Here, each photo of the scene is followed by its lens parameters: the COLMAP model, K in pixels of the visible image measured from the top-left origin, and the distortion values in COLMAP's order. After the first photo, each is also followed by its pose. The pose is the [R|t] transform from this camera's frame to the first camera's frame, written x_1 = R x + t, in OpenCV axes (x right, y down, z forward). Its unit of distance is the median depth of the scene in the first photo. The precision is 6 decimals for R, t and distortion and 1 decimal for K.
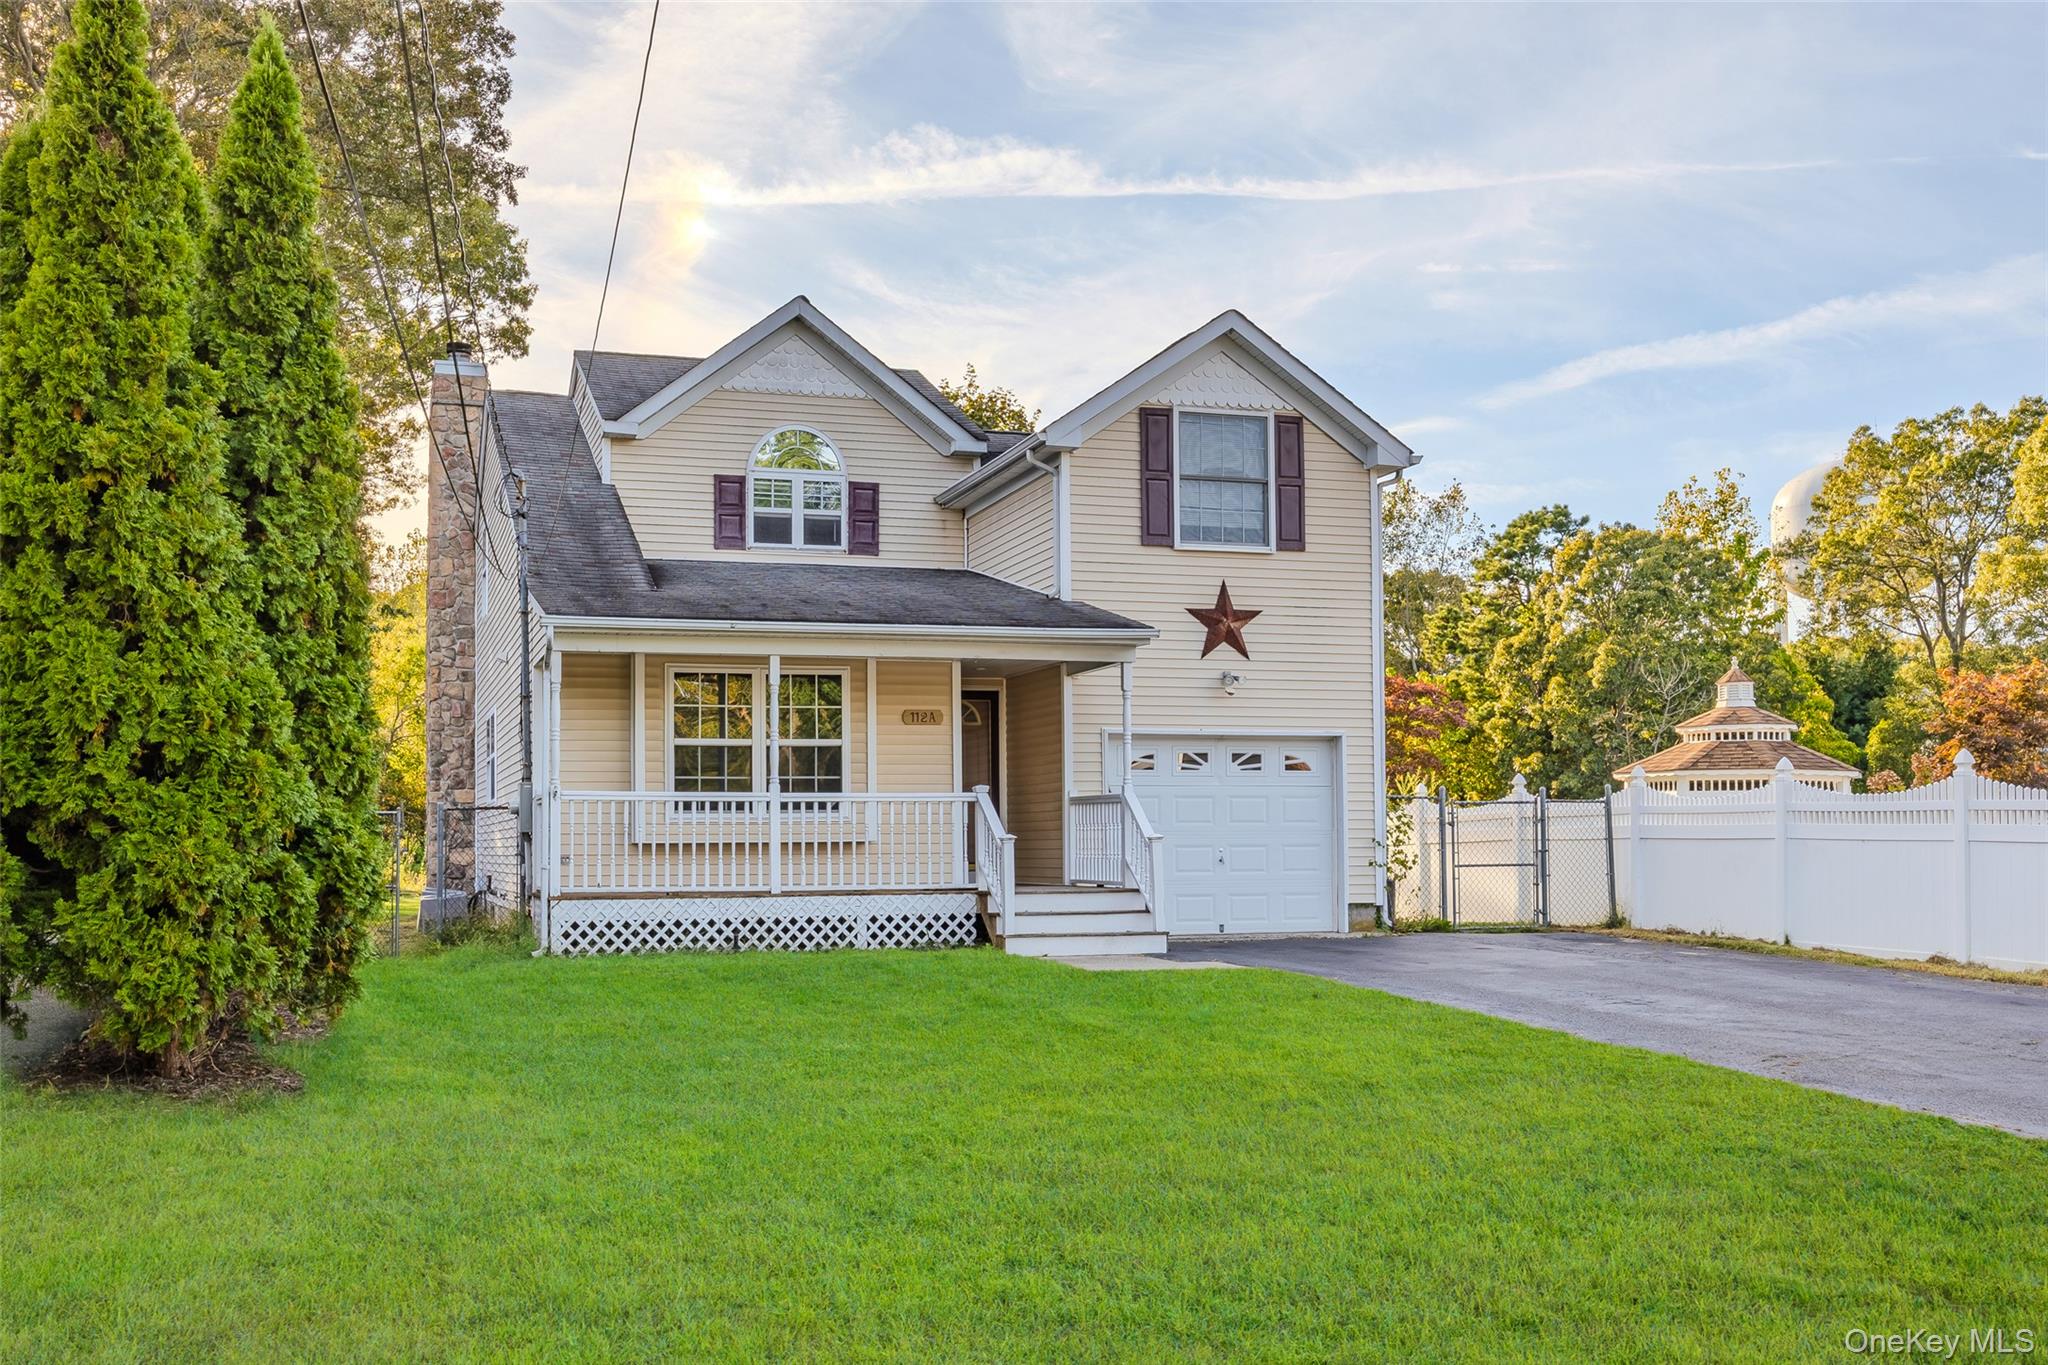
lens RADIAL K [[1805.1, 0, 1022.5], [0, 1805.1, 673.2], [0, 0, 1]] dist [-0.017595, -0.000687]
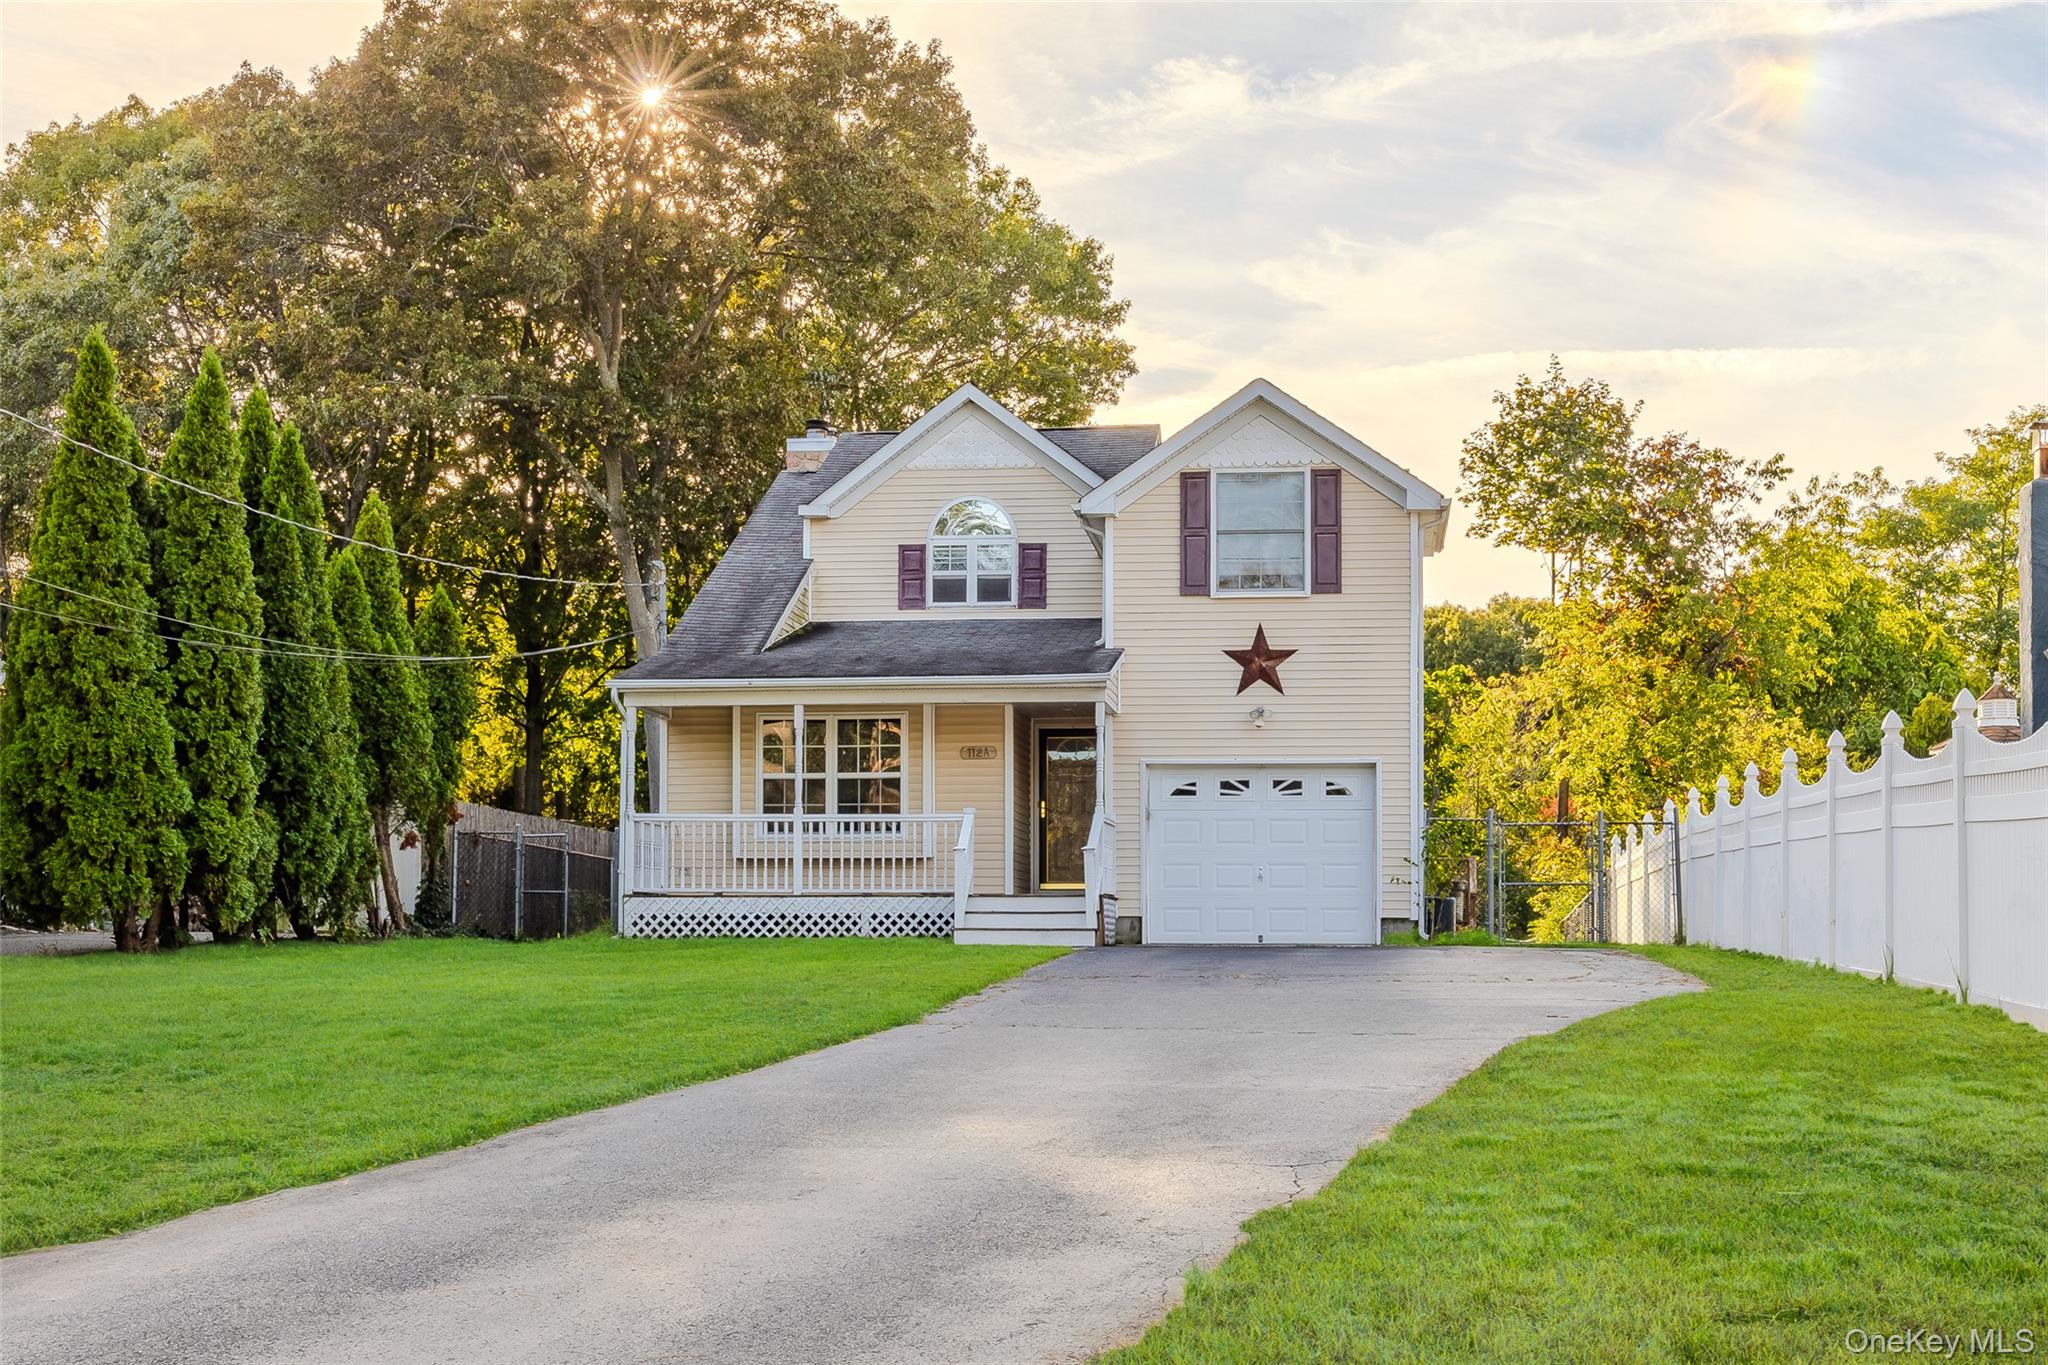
lens RADIAL K [[2093.2, 0, 1023.9], [0, 2093.2, 689.3], [0, 0, 1]] dist [-0.034352, 0.000000]
pose [[0.936637, -0.029919, -0.349022, 0.466001], [0.026037, 0.999536, -0.015810, 0.005721], [0.349333, 0.005721, 0.936981, -0.275210]]
